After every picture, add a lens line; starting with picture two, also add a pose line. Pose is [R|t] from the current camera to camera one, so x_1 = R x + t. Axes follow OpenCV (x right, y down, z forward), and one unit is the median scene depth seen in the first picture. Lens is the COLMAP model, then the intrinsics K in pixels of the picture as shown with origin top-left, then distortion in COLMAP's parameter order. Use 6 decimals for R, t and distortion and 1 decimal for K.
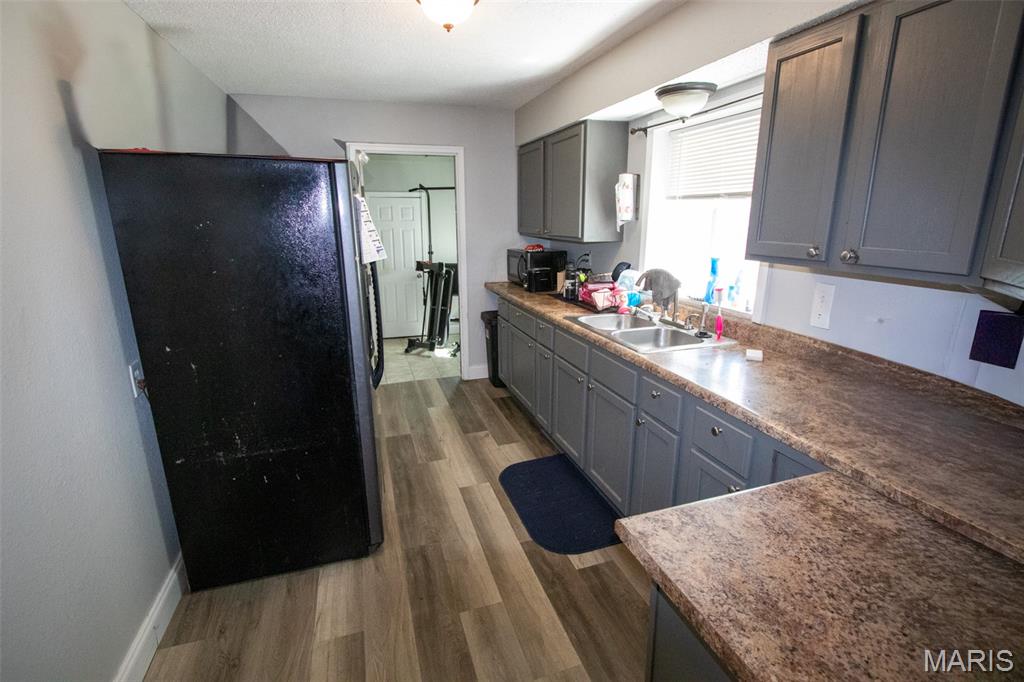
lens RADIAL K [[473.2, 0, 512.4], [0, 473.2, 336.4], [0, 0, 1]] dist [0.002239, 0.000631]
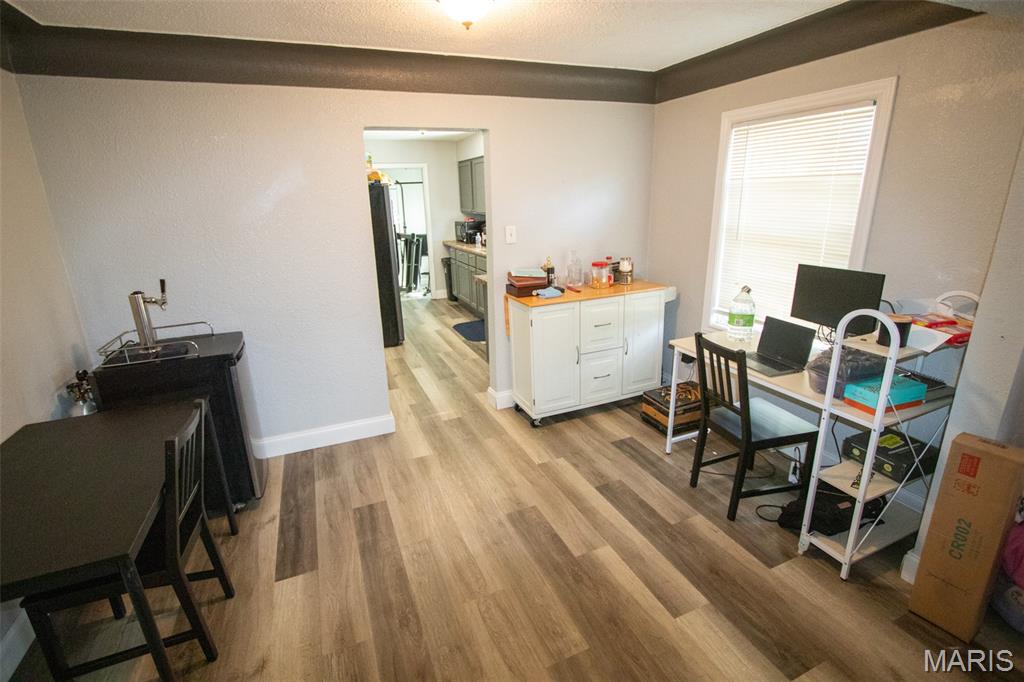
lens RADIAL K [[473.2, 0, 512.6], [0, 473.2, 341.2], [0, 0, 1]] dist [0.002239, 0.000631]
pose [[0.996325, -0.043343, 0.073872, 0.052850], [0.039823, 0.998030, 0.048481, 0.177706], [-0.075828, -0.045361, 0.996089, -0.756939]]
